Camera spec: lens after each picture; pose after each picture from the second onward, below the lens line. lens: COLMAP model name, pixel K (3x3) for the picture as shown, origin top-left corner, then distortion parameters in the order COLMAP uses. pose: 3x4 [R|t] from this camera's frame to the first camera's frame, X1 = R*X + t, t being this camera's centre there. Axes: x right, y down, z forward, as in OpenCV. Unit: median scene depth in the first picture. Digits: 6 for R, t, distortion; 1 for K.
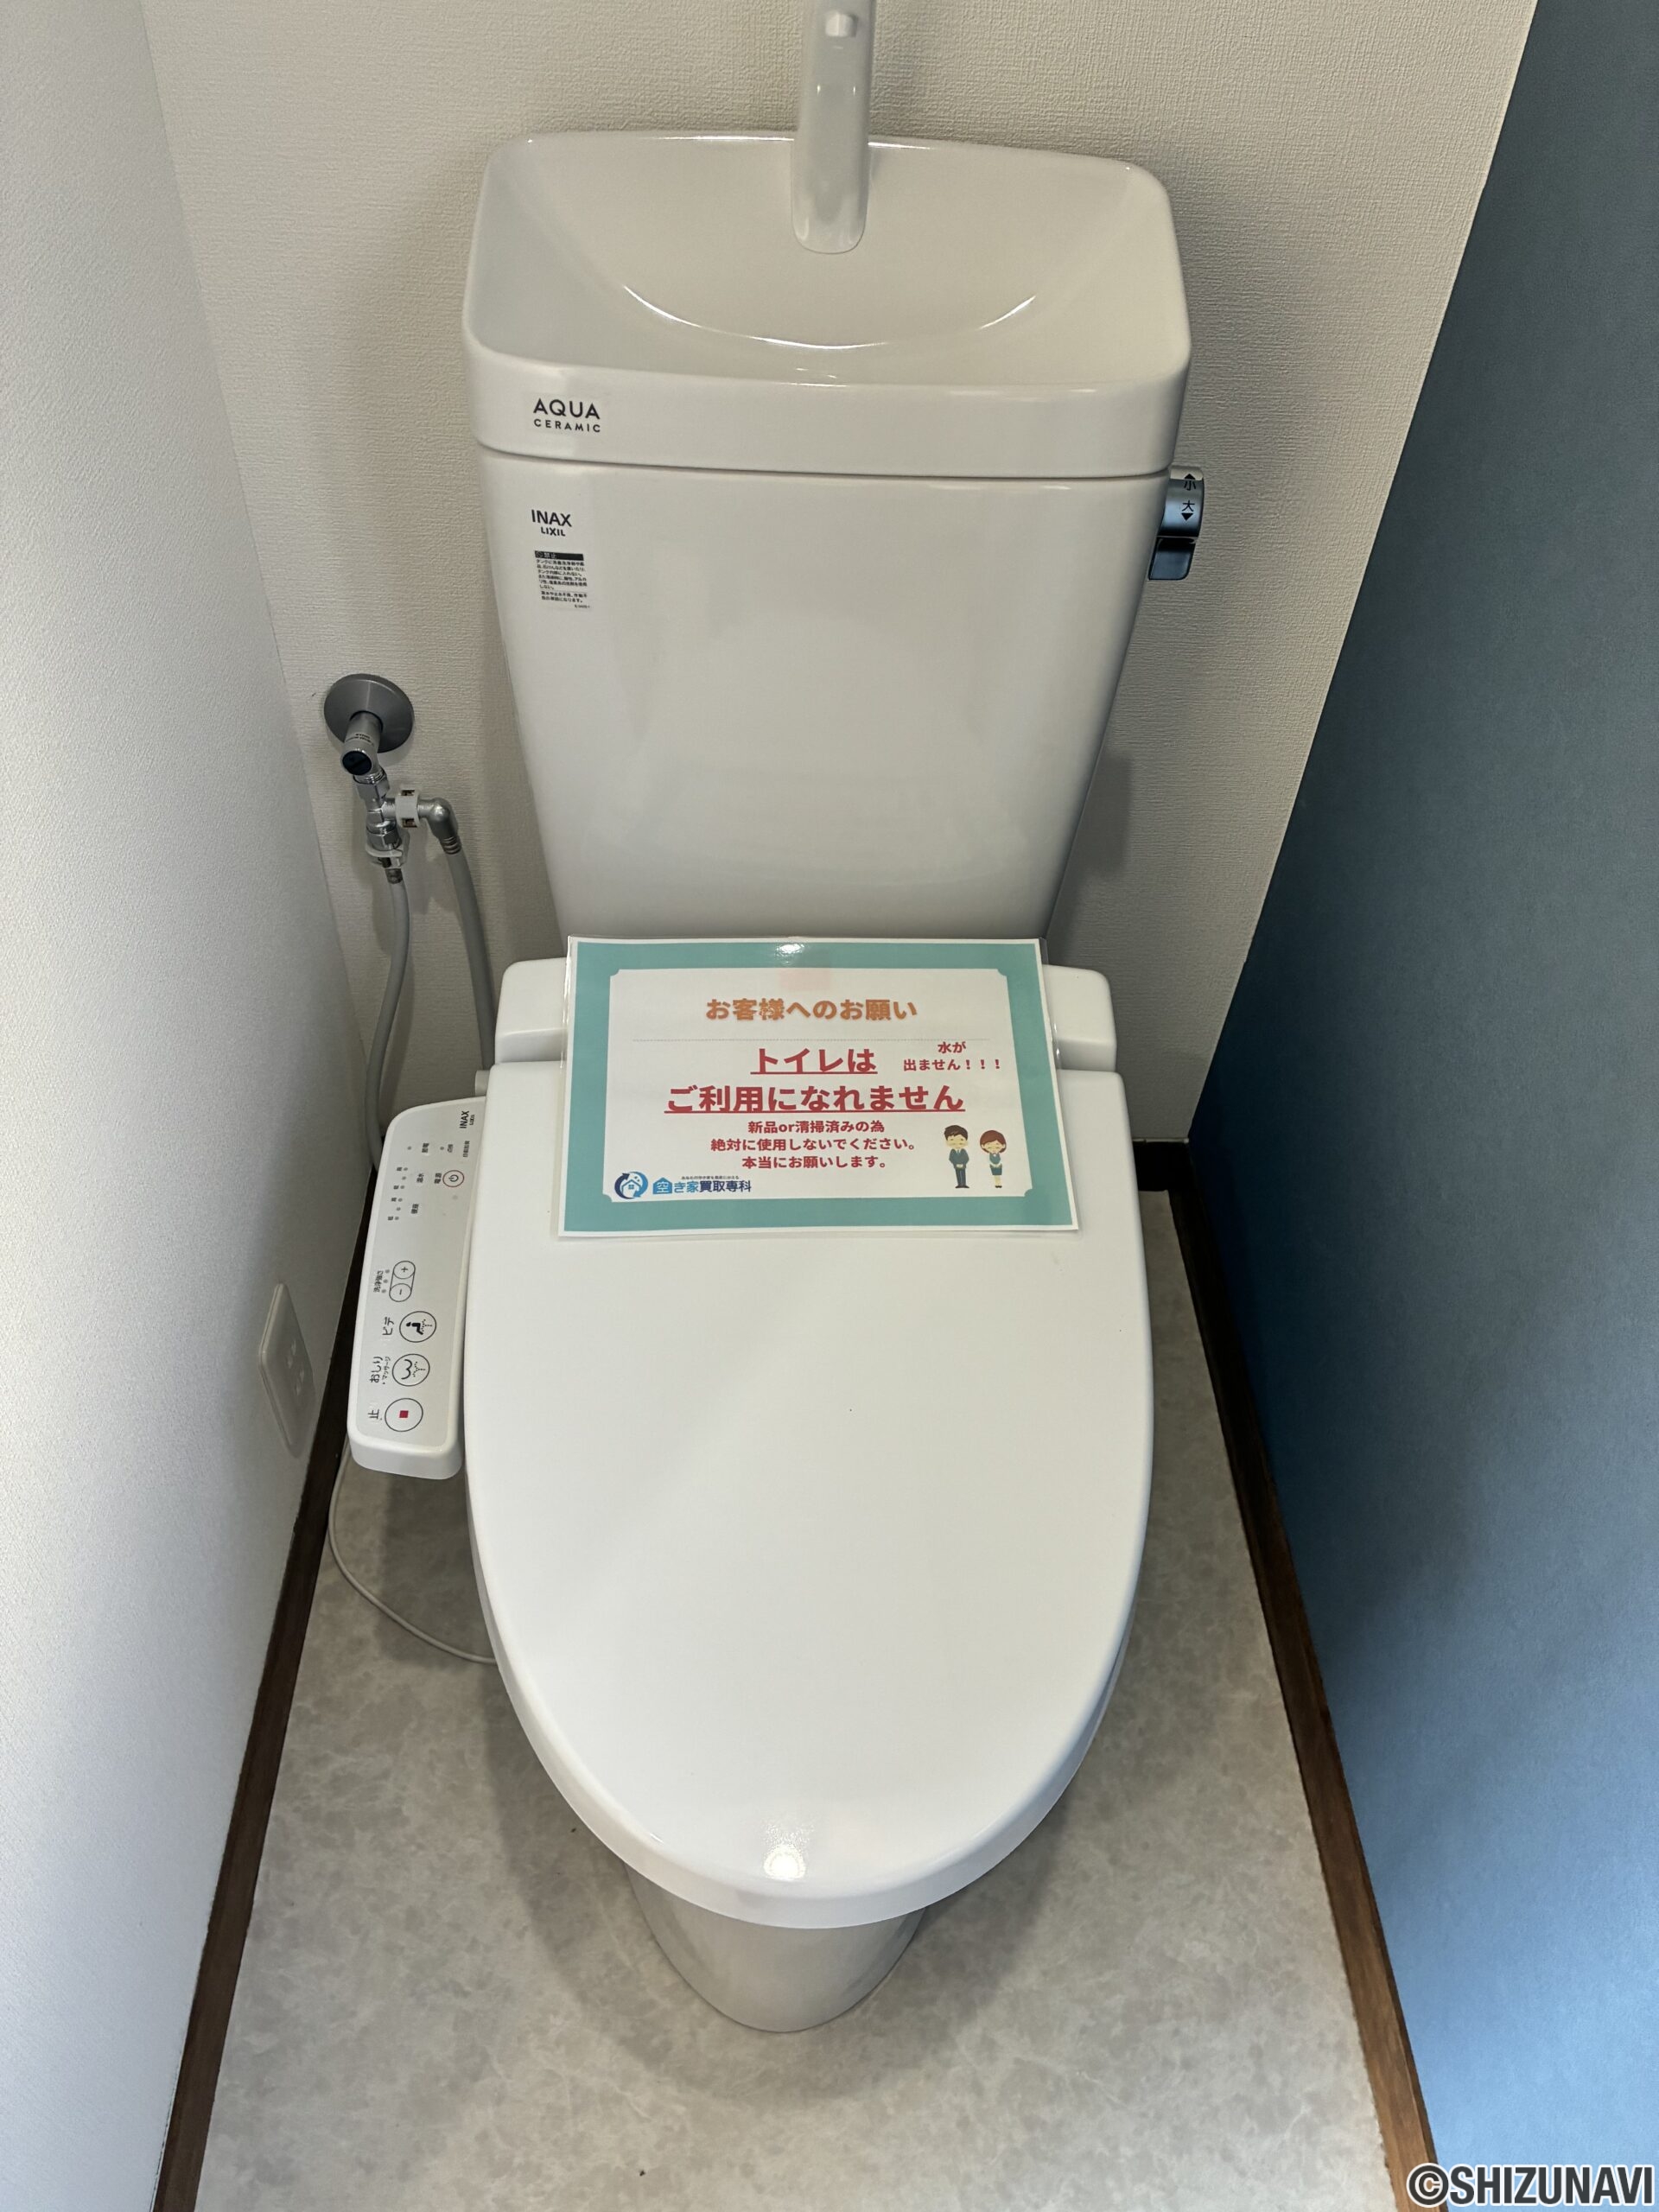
lens RADIAL K [[1677.5, 0, 823.0], [0, 1677.5, 1101.9], [0, 0, 1]] dist [0.080175, -0.094157]
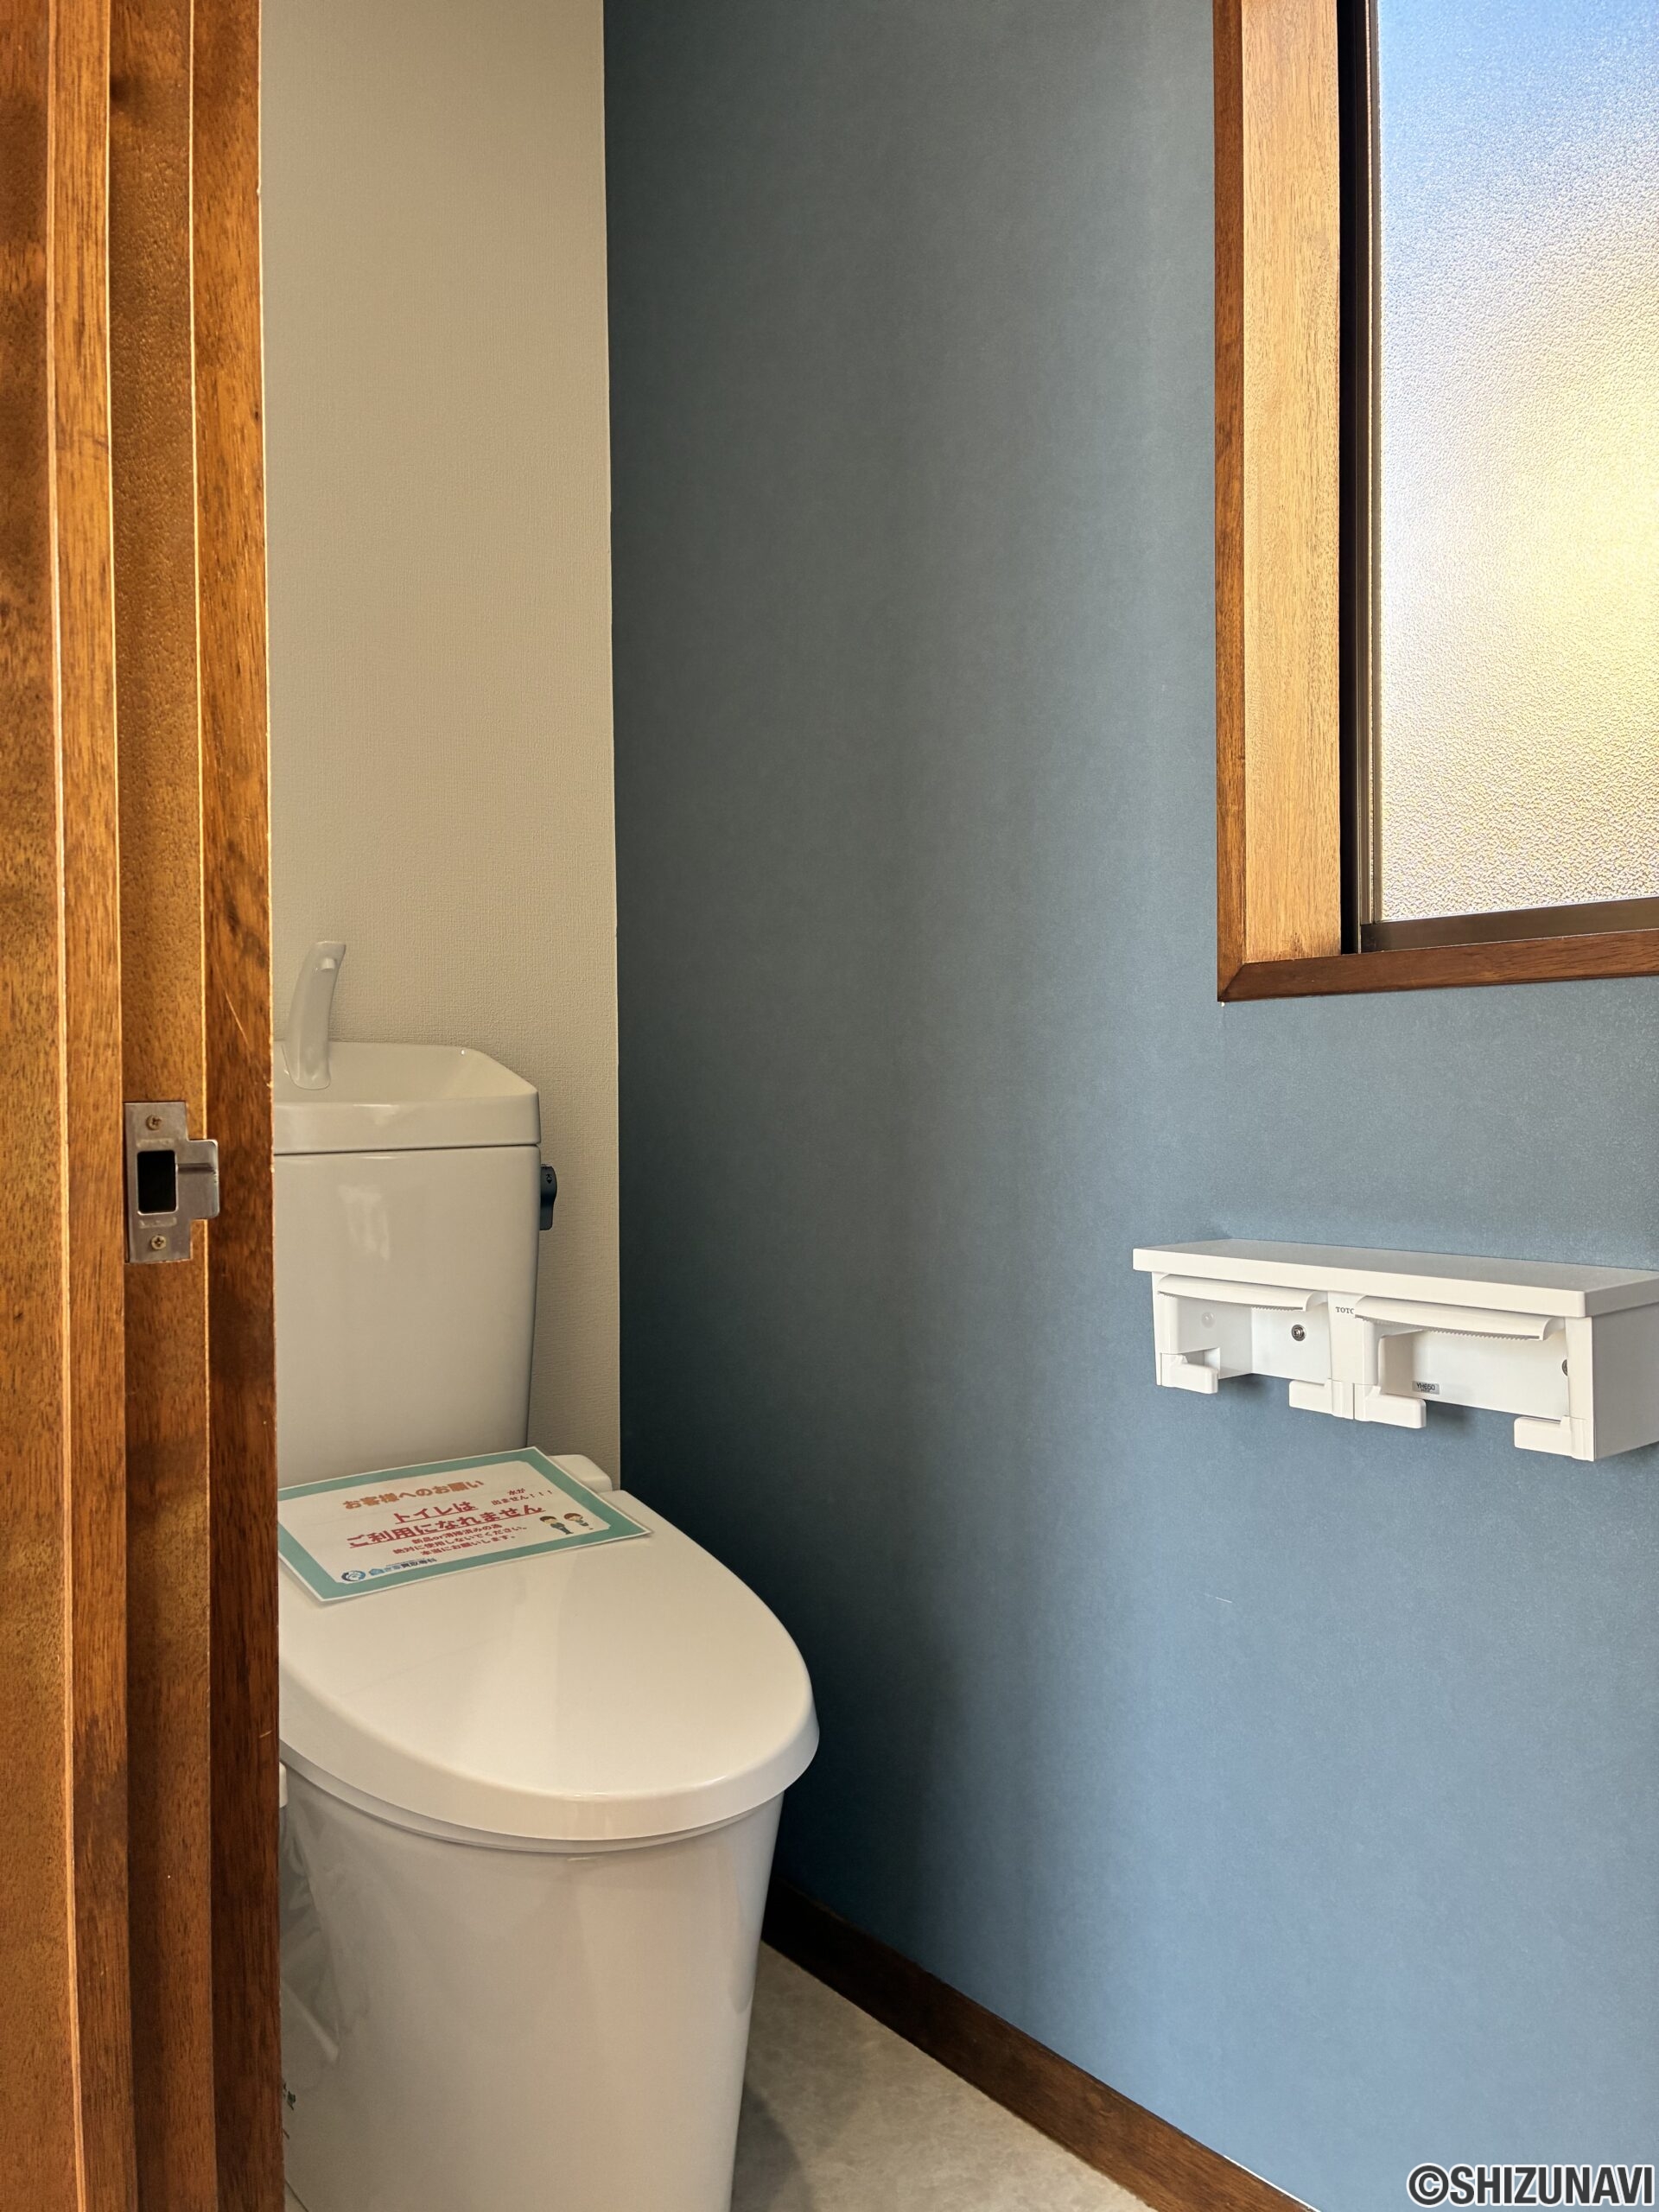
lens RADIAL K [[1677.5, 0, 823.0], [0, 1677.5, 1101.9], [0, 0, 1]] dist [0.080175, -0.094157]
pose [[0.813519, -0.067478, 0.577611, -0.547769], [0.452260, 0.697807, -0.555452, 0.686799], [-0.365580, 0.713101, 0.598196, -0.230424]]
